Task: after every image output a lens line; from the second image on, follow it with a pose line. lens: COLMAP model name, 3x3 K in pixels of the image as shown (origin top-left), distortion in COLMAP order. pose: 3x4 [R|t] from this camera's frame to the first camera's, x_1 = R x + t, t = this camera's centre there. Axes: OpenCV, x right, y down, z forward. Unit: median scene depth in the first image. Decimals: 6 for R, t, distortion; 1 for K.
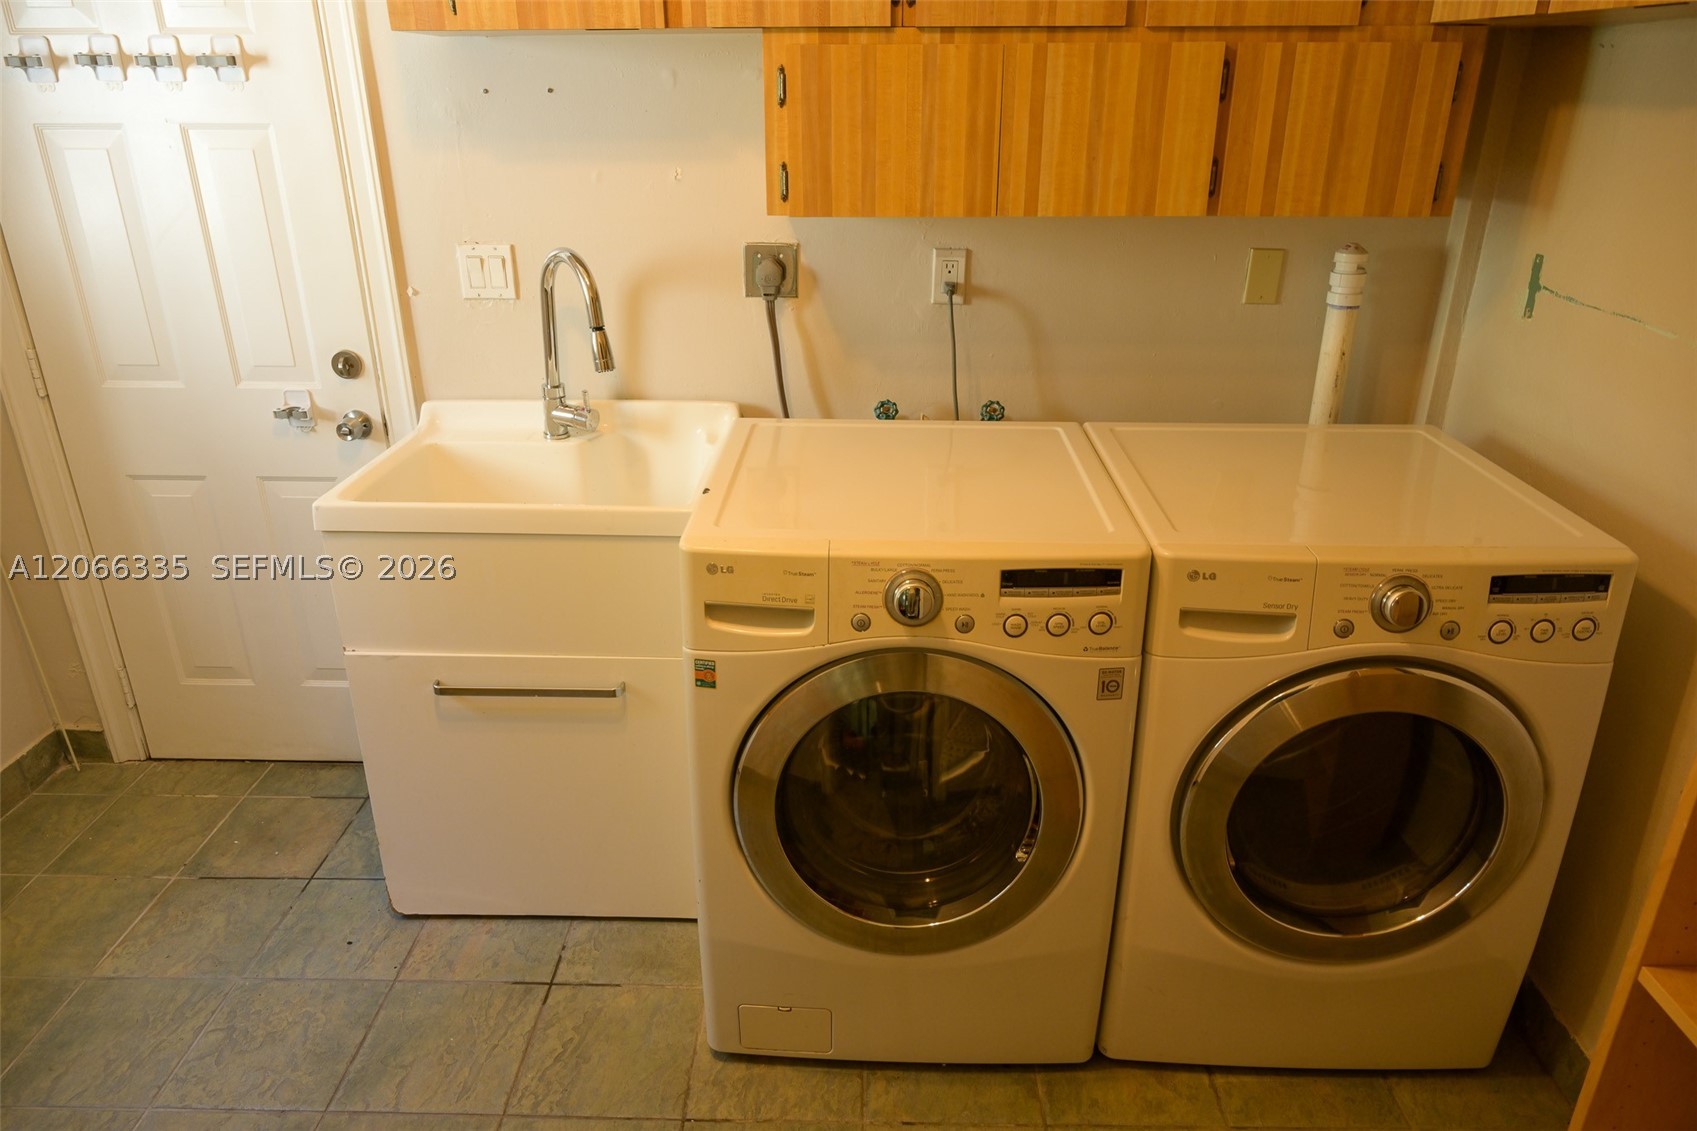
lens RADIAL K [[1133.9, 0, 845.6], [0, 1133.9, 565.4], [0, 0, 1]] dist [0.000792, -0.001828]
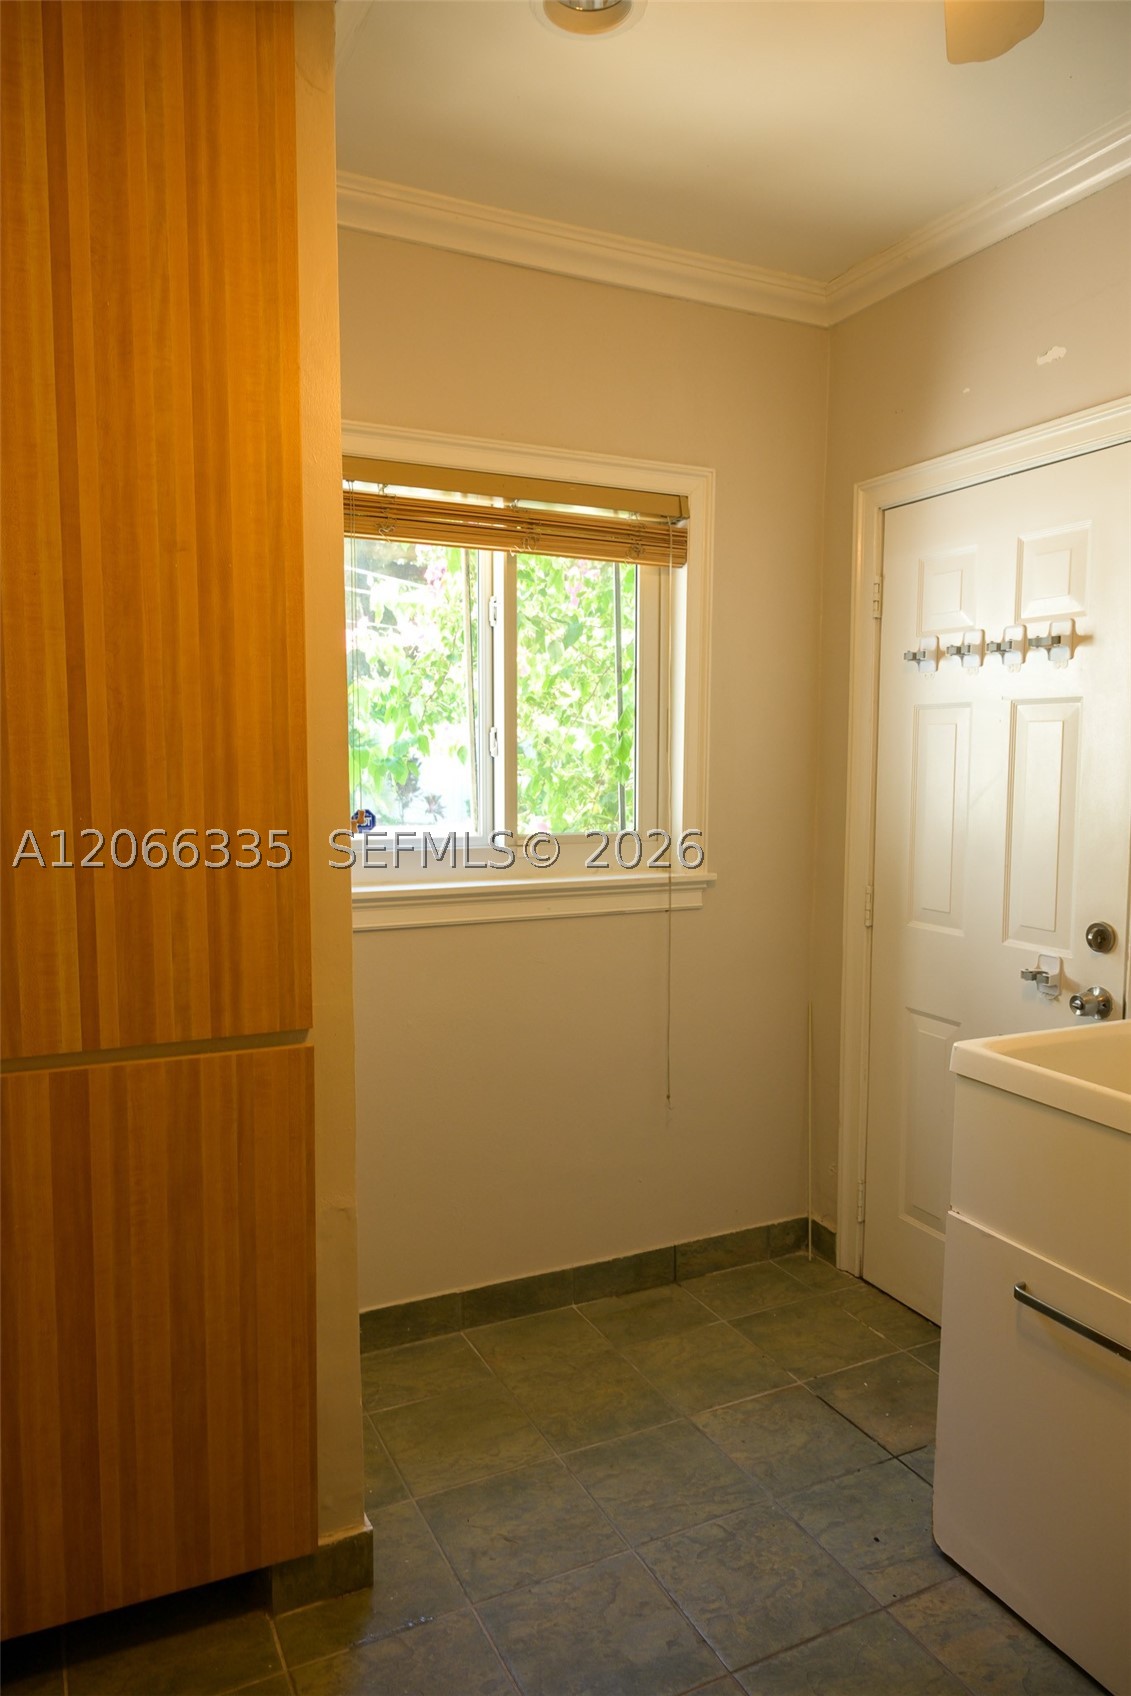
lens RADIAL K [[1128.9, 0, 566.1], [0, 1128.9, 851.6], [0, 0, 1]] dist [0.000387, -0.000845]
pose [[0.462729, 0.080447, -0.882842, 0.202670], [-0.352462, 0.930473, -0.099951, 0.006587], [0.813420, 0.357418, 0.458912, 0.222209]]
